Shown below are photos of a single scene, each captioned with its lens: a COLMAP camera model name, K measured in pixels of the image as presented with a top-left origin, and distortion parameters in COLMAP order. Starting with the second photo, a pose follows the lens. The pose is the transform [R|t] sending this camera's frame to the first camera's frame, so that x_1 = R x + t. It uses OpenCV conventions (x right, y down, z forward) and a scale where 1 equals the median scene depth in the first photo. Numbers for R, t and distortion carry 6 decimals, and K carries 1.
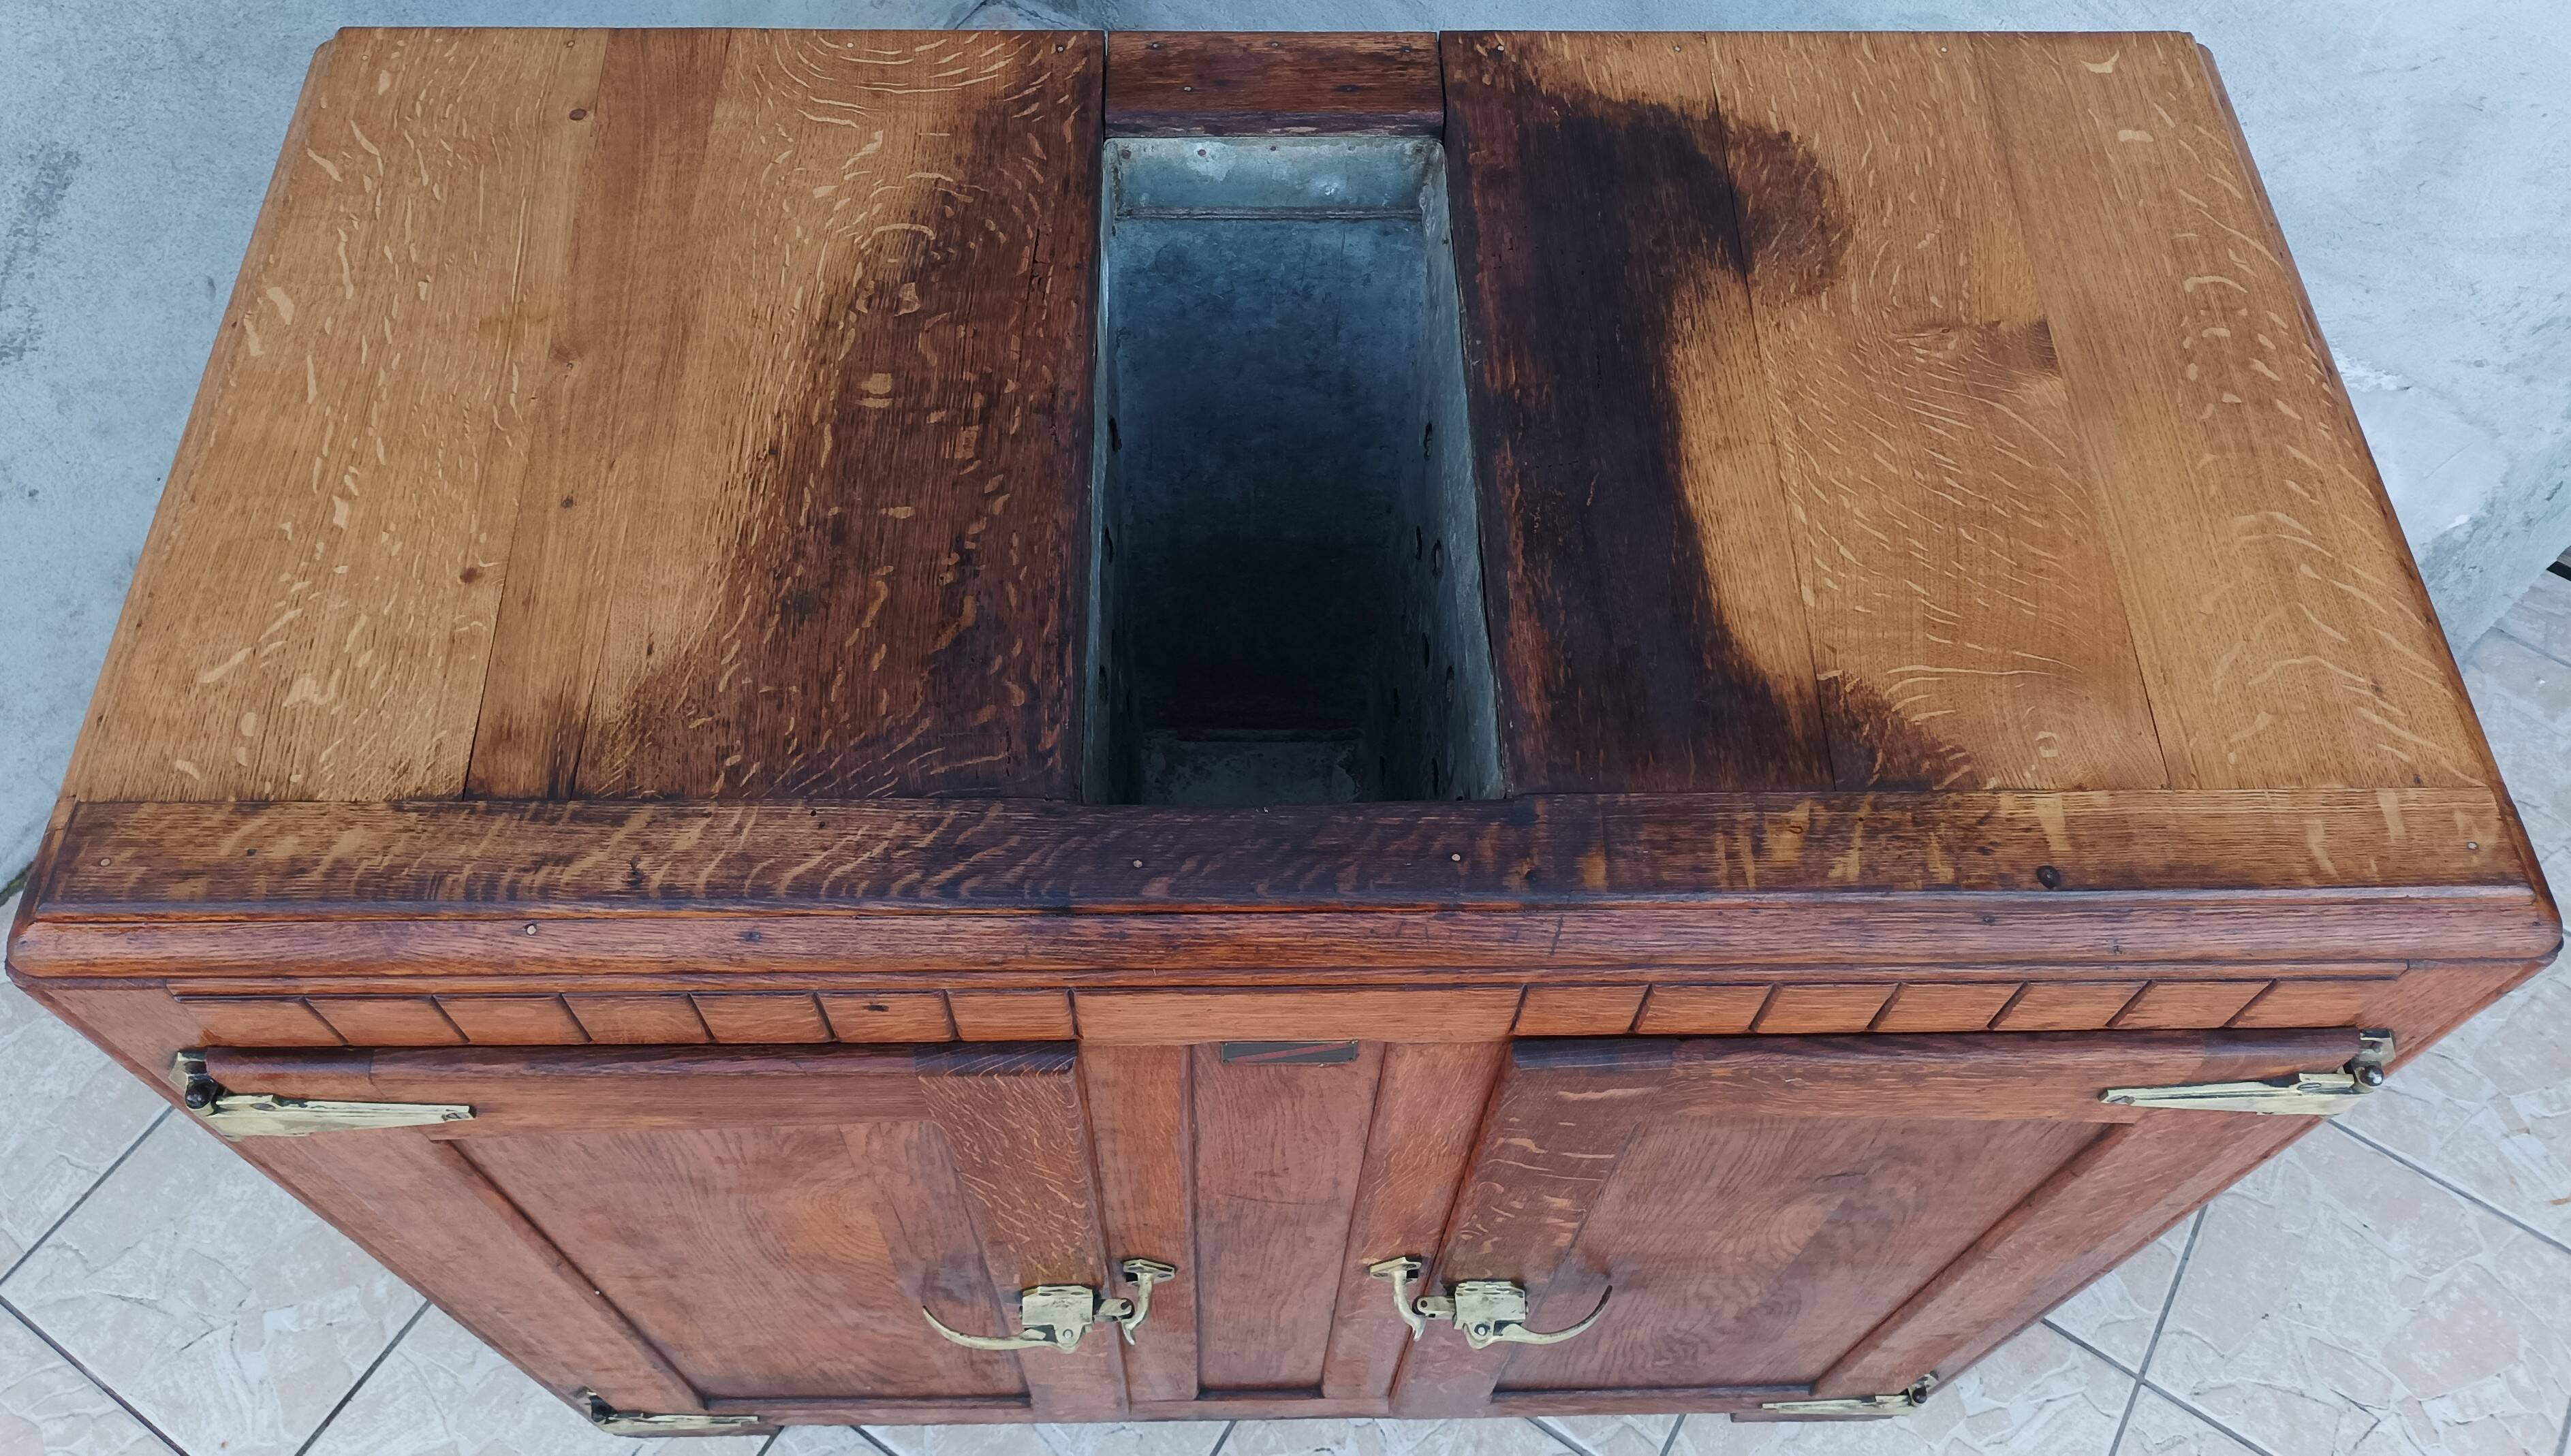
lens RADIAL K [[2123.3, 0, 1290.8], [0, 2123.3, 721.0], [0, 0, 1]] dist [0.028615, -0.011154]
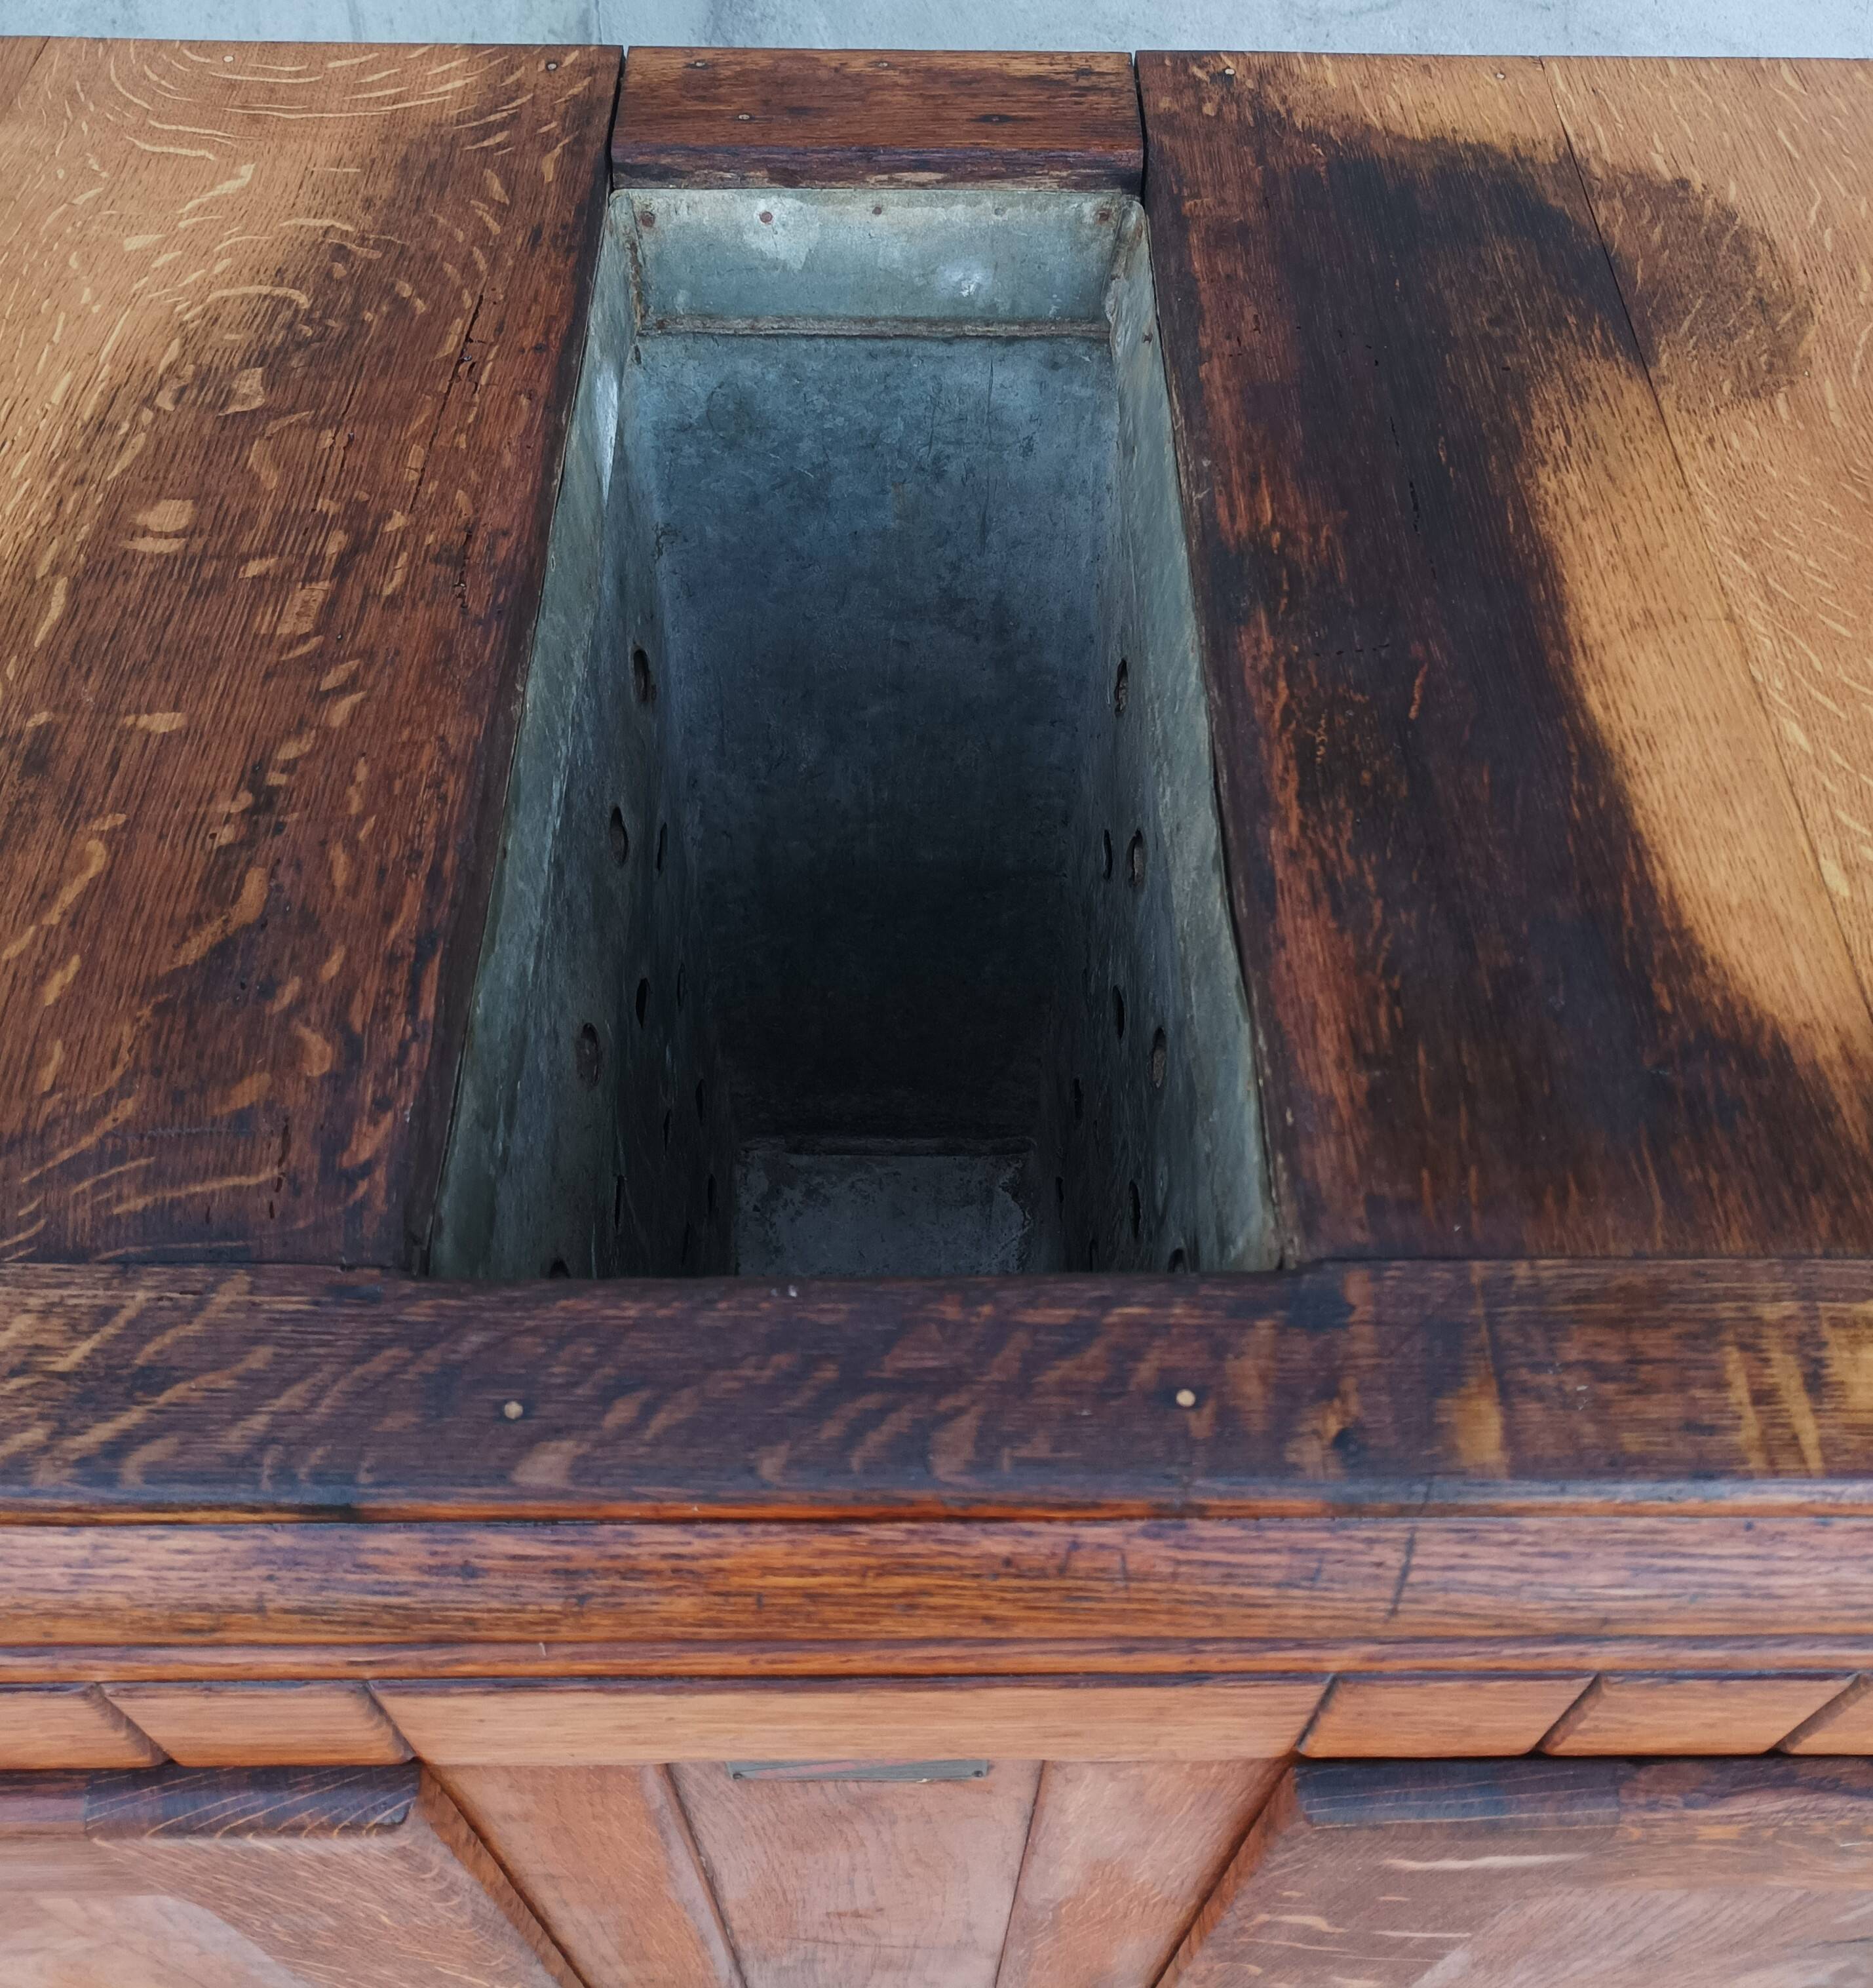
lens RADIAL K [[1853.4, 0, 1018.4], [0, 1853.4, 818.8], [0, 0, 1]] dist [0.004675, 0.000000]
pose [[0.999937, 0.006709, 0.008994, 0.033181], [-0.005070, 0.985199, -0.171337, 0.007300], [-0.010010, 0.171281, 0.985171, 0.526226]]
